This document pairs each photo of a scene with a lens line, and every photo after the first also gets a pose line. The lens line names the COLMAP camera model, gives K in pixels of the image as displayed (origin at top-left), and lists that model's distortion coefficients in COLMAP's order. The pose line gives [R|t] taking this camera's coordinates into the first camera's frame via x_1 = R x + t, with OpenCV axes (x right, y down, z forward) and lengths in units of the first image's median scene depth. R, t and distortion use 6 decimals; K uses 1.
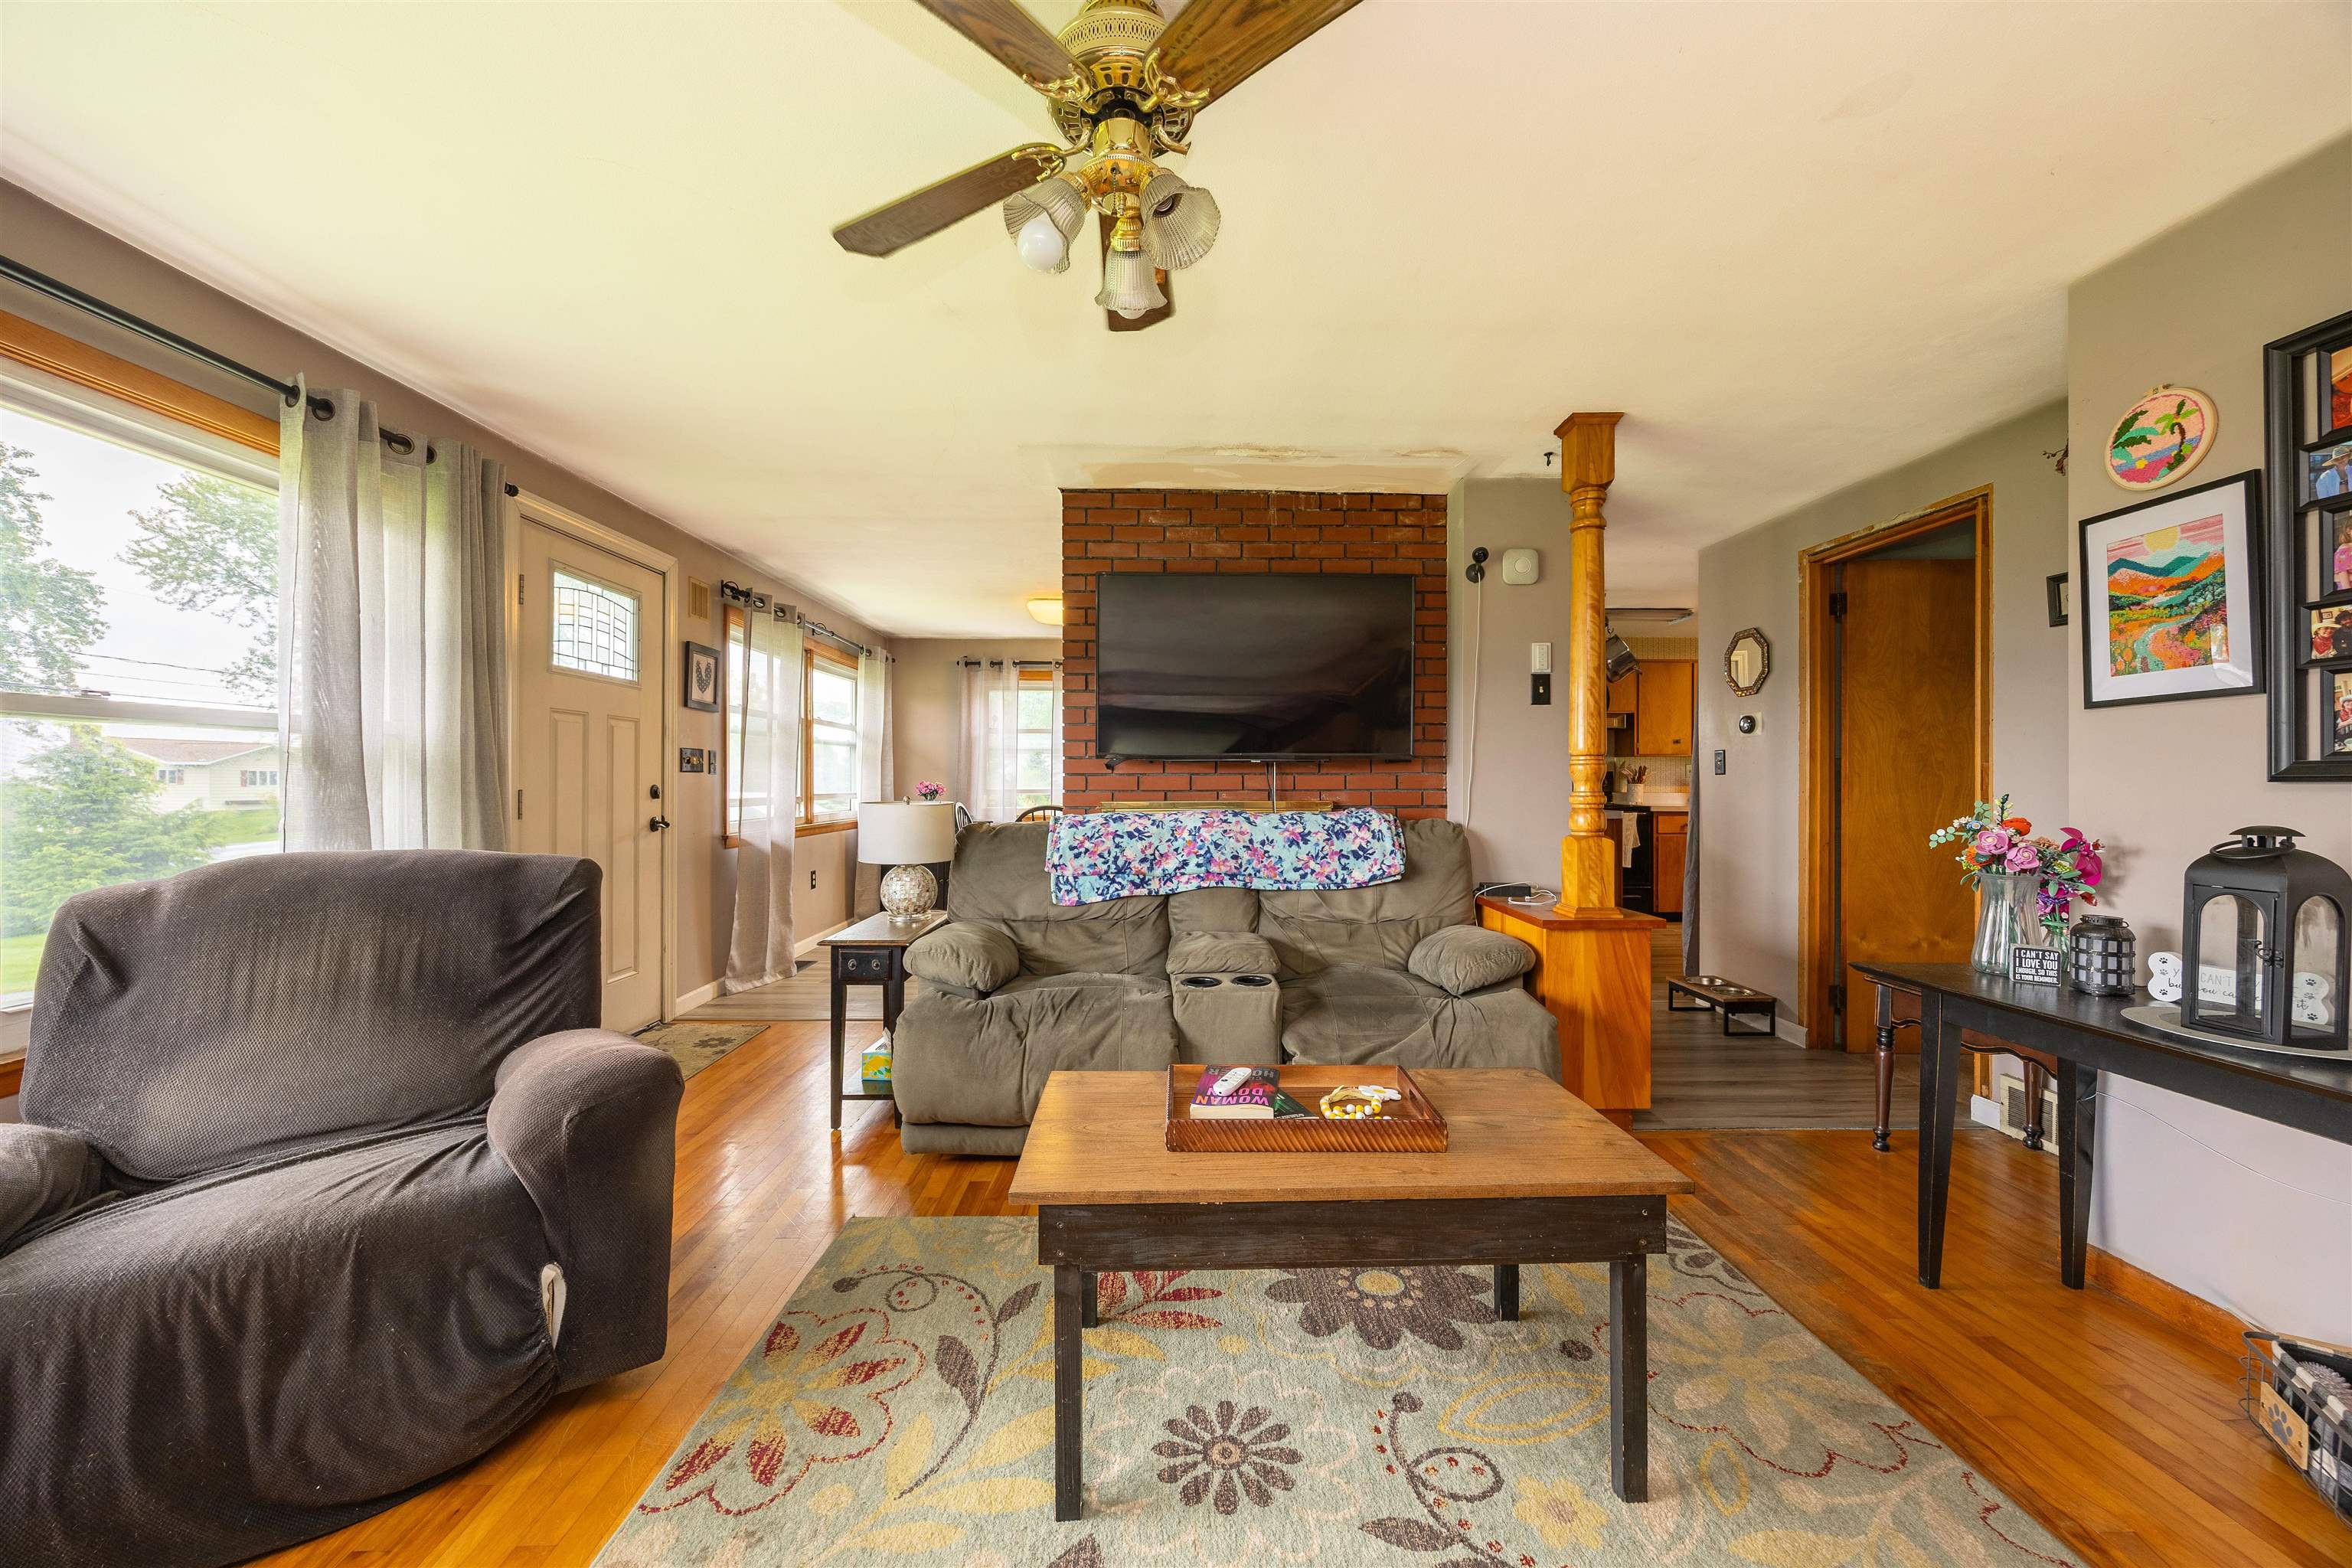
lens RADIAL K [[889.6, 0, 1184.4], [0, 889.6, 783.9], [0, 0, 1]] dist [-0.004641, 0.000095]
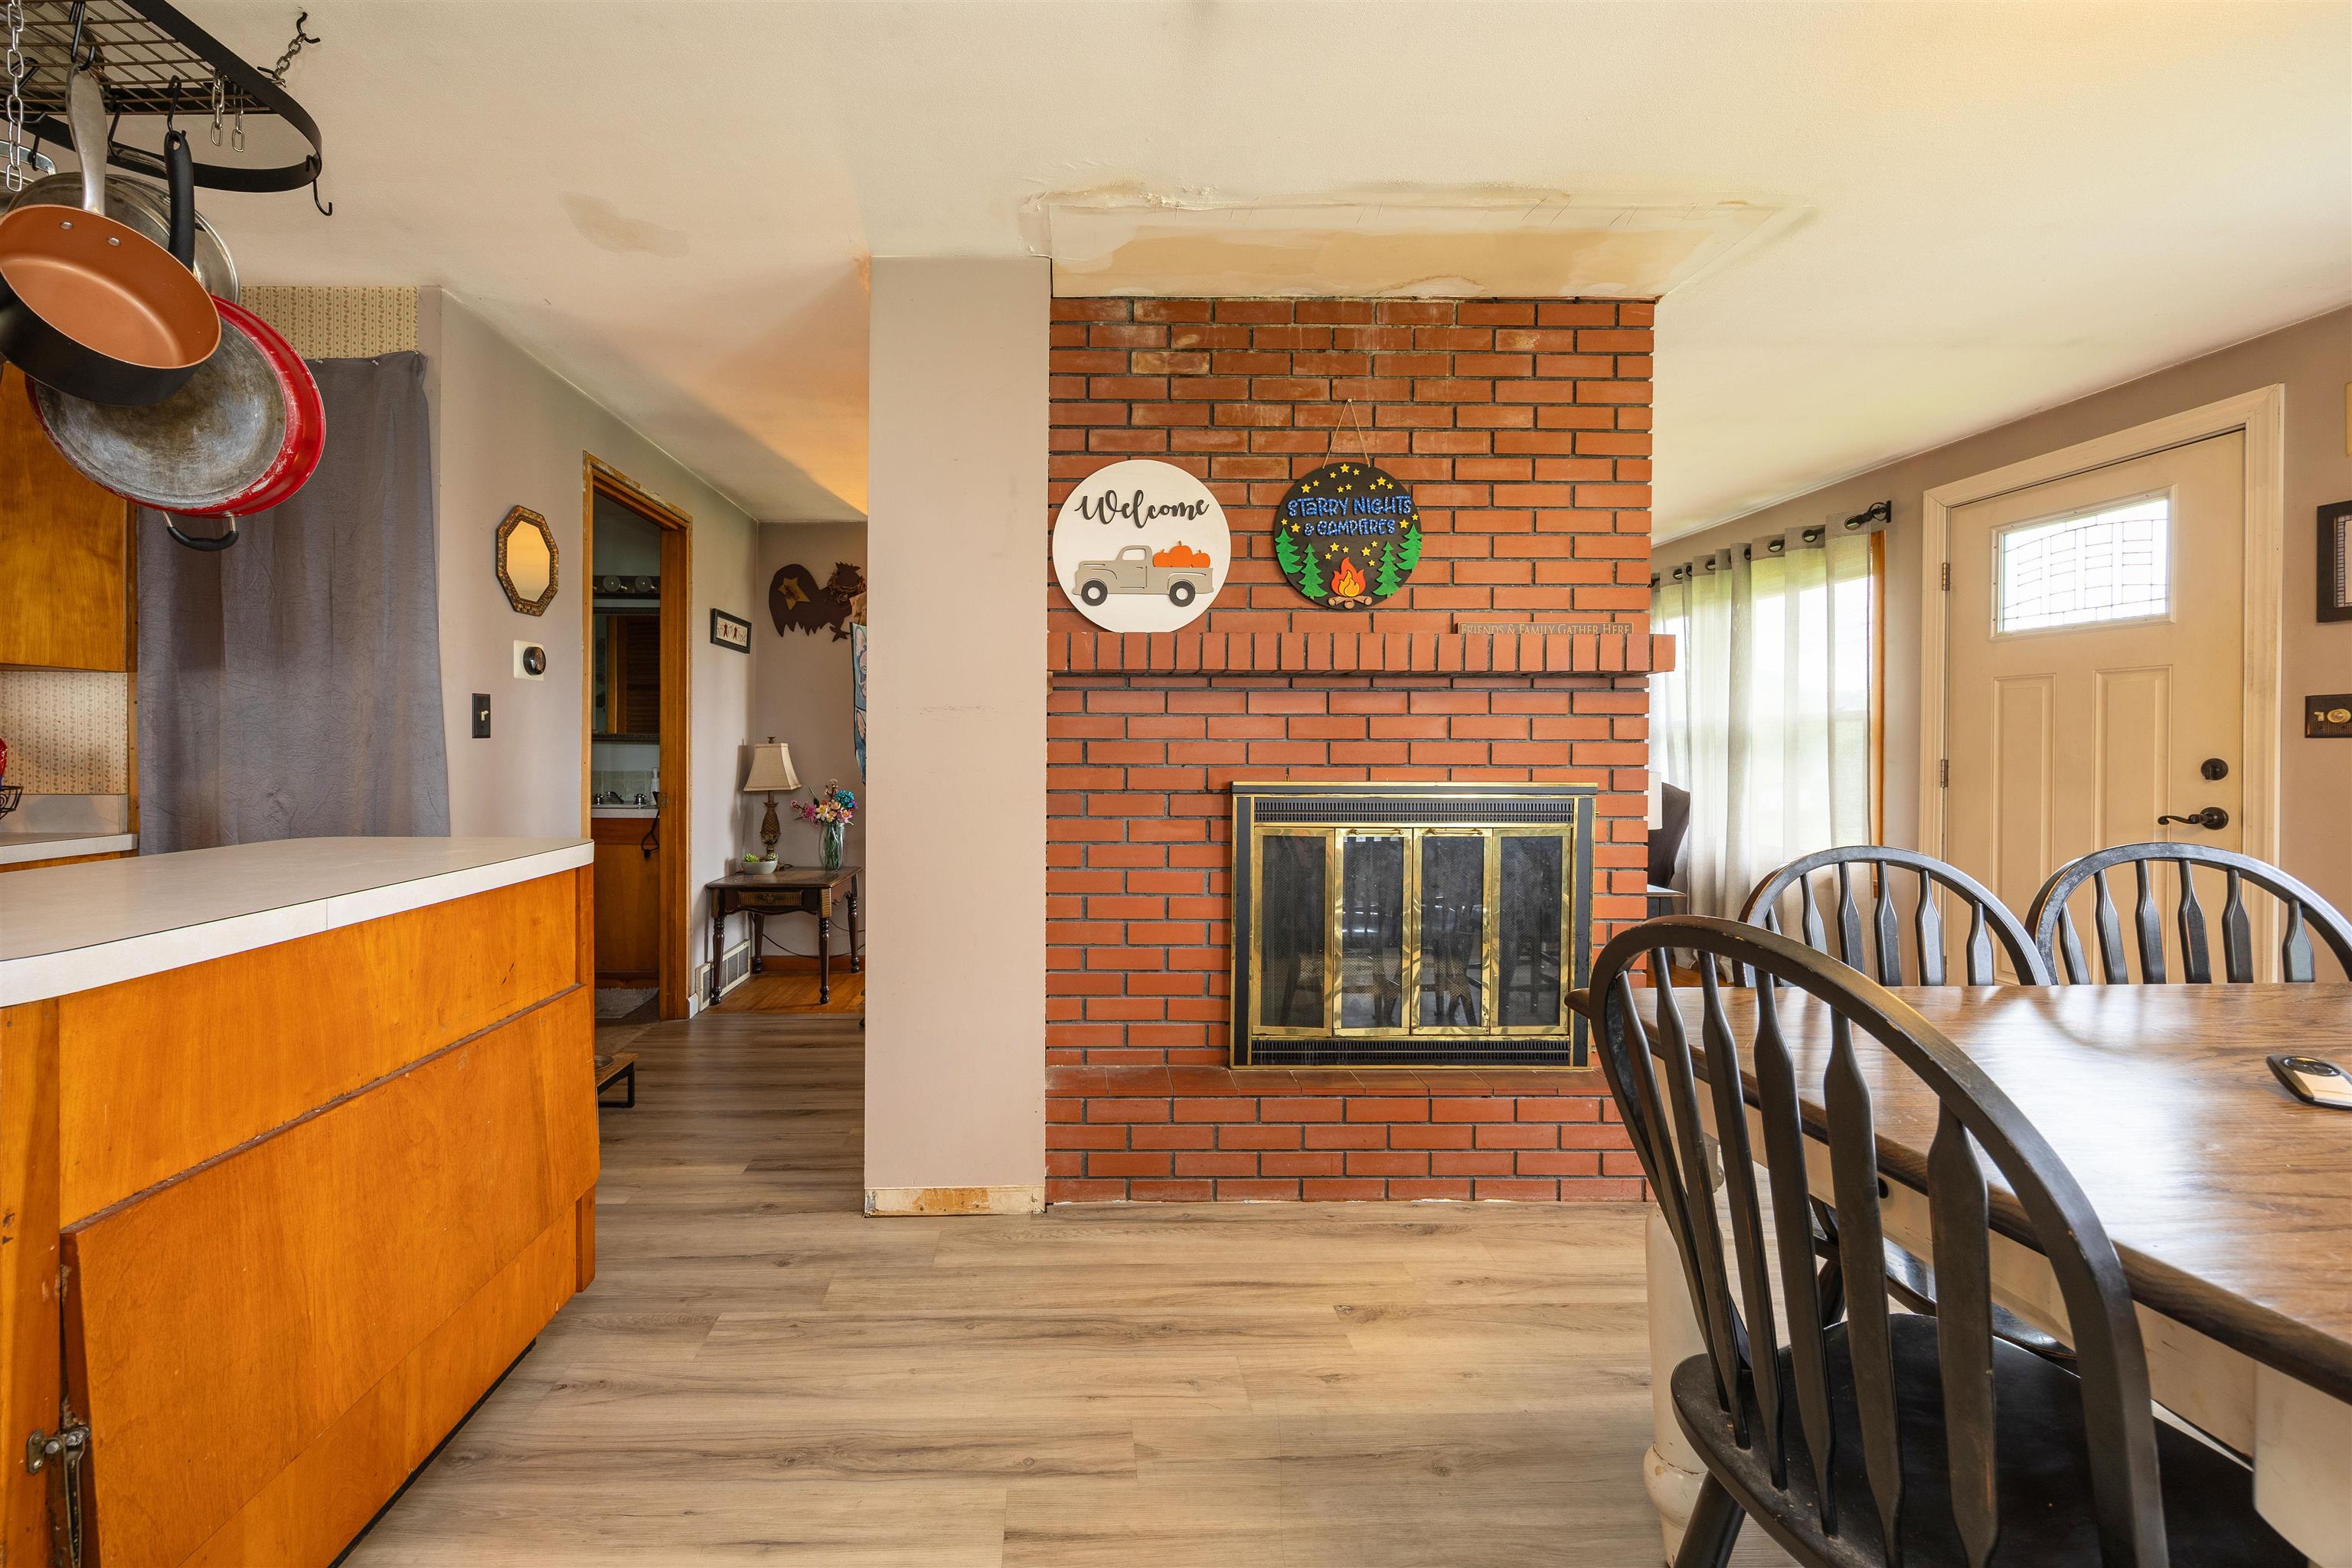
lens RADIAL K [[928.8, 0, 1078.8], [0, 928.8, 759.0], [0, 0, 1]] dist [0.001022, 0.000120]
pose [[-0.999934, 0.002589, 0.011196, 0.338077], [0.002781, 0.999849, 0.017180, -0.017568], [-0.011149, 0.017210, -0.999790, 2.356823]]
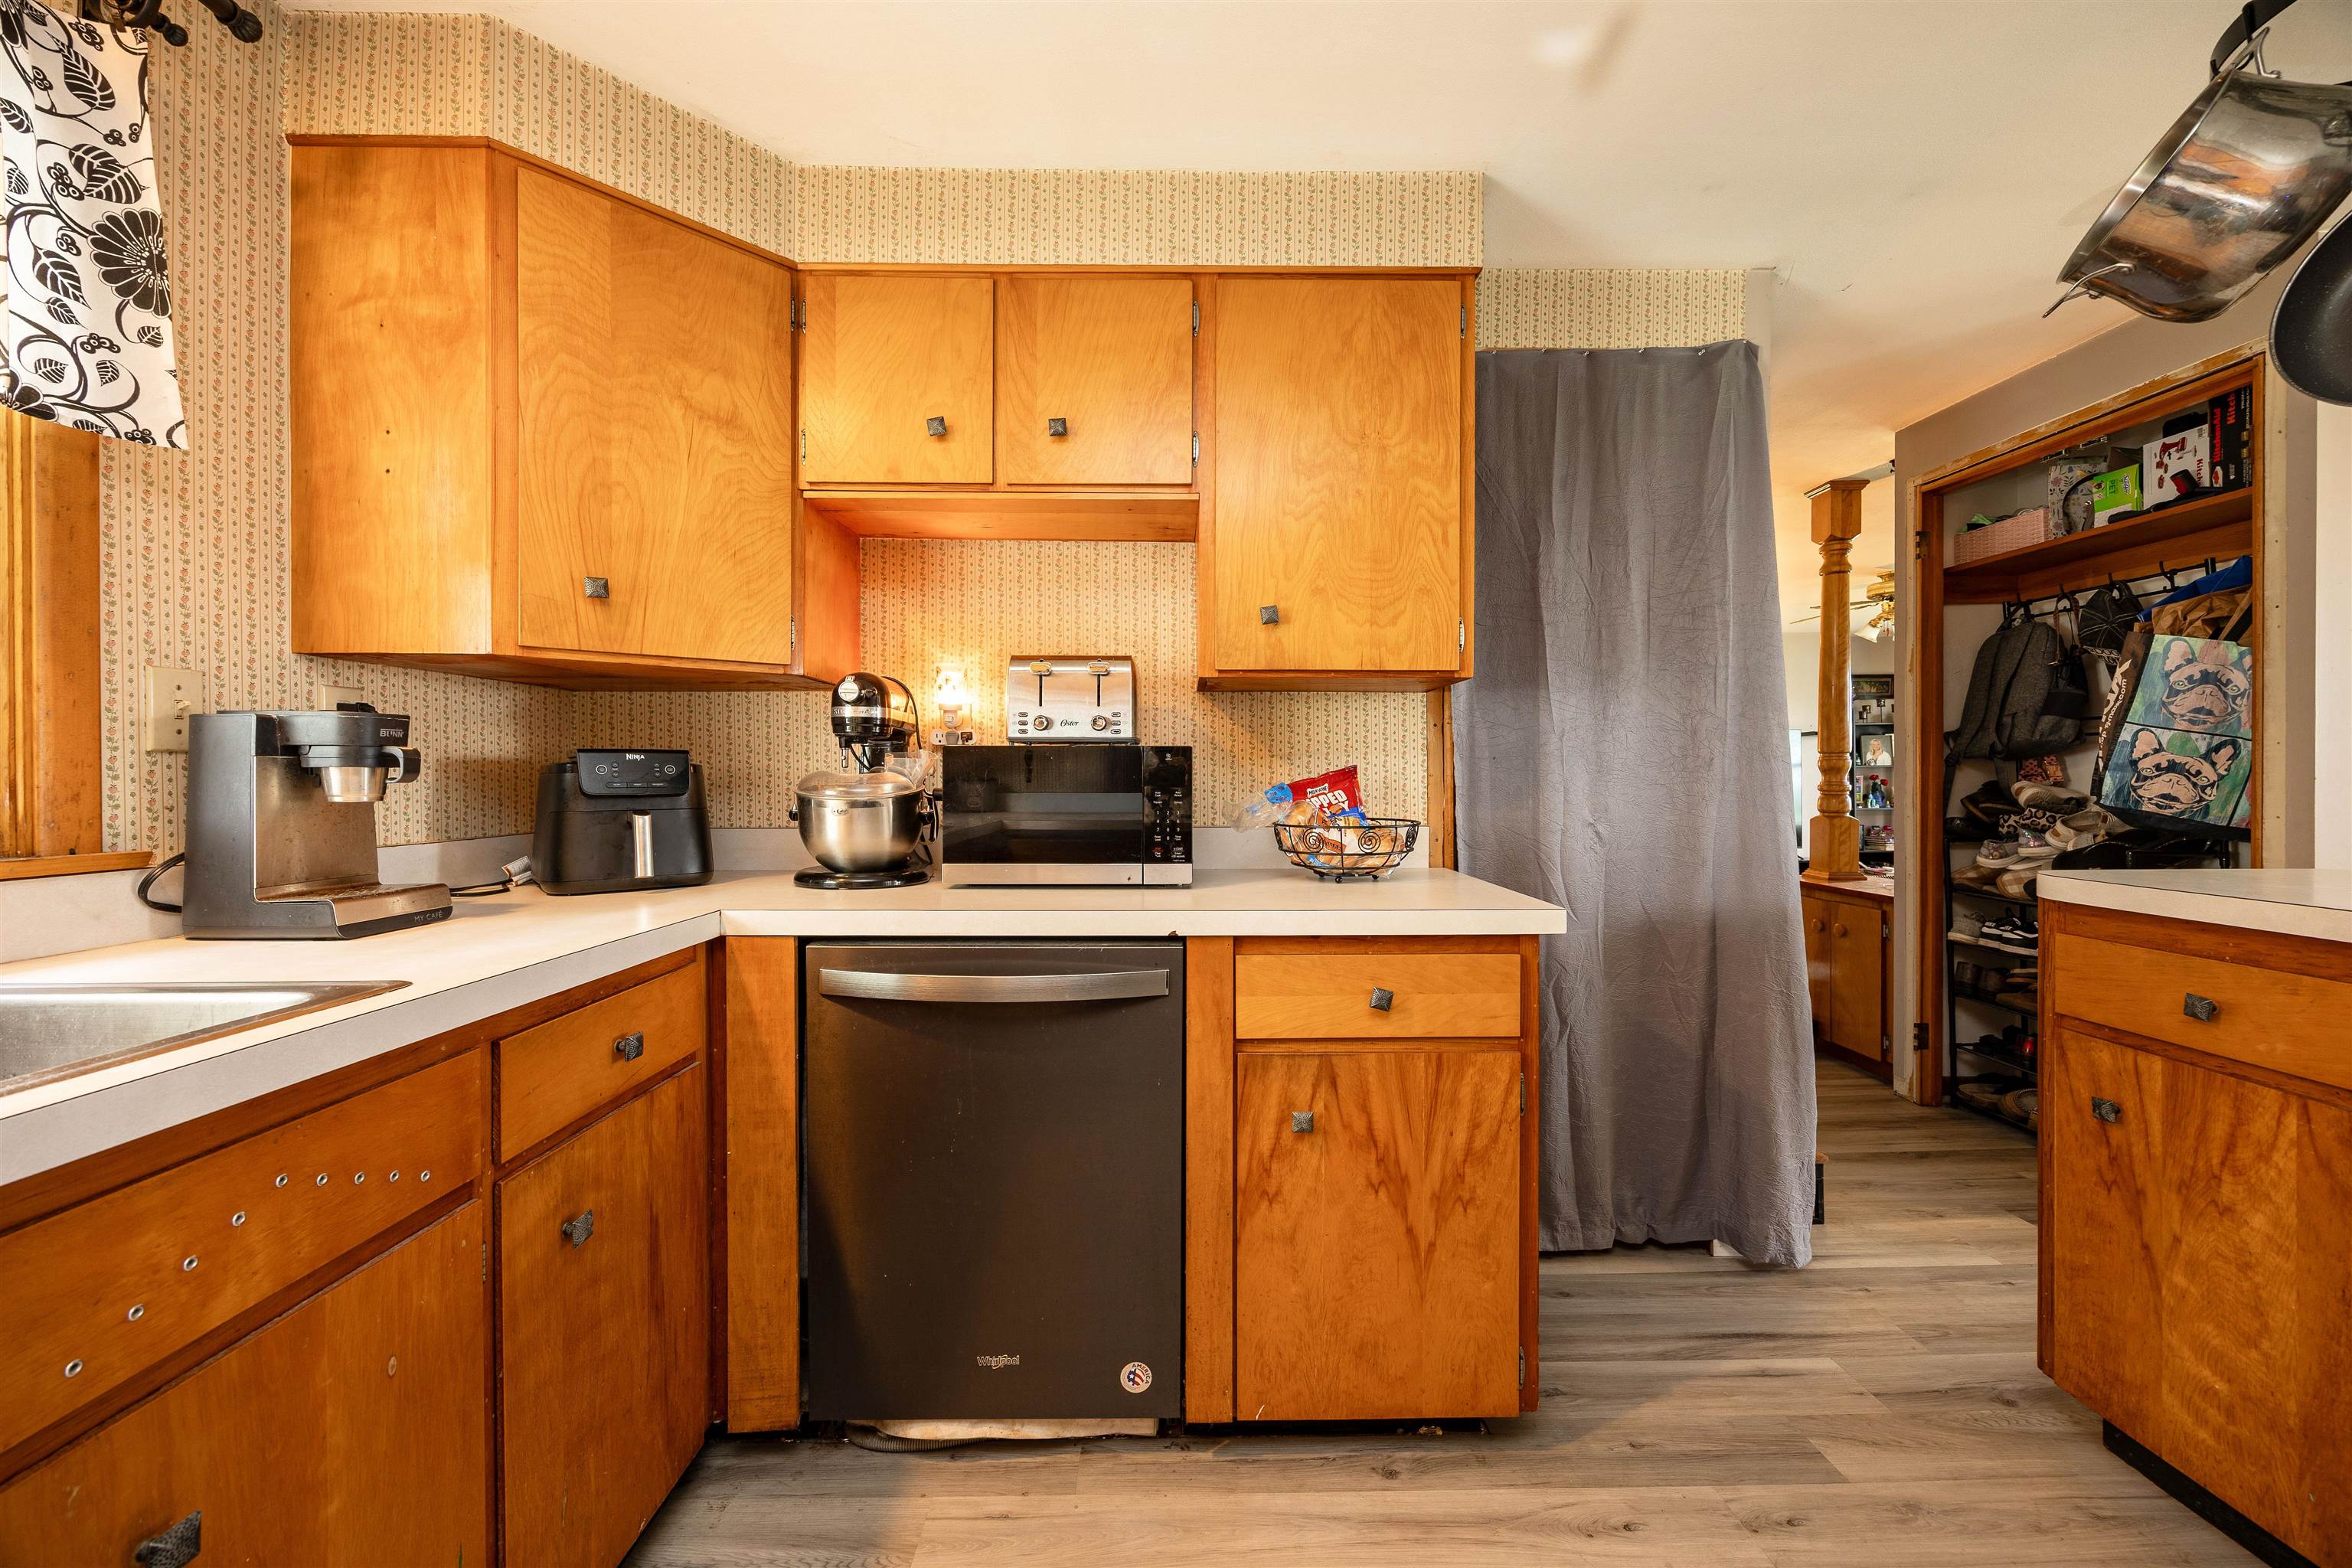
lens RADIAL K [[928.8, 0, 1174.3], [0, 928.8, 783.9], [0, 0, 1]] dist [0.001022, 0.000120]
pose [[-0.999695, 0.008845, 0.023043, 1.400232], [0.009133, 0.999881, 0.012406, -0.019321], [-0.022930, 0.012613, -0.999658, 2.301331]]
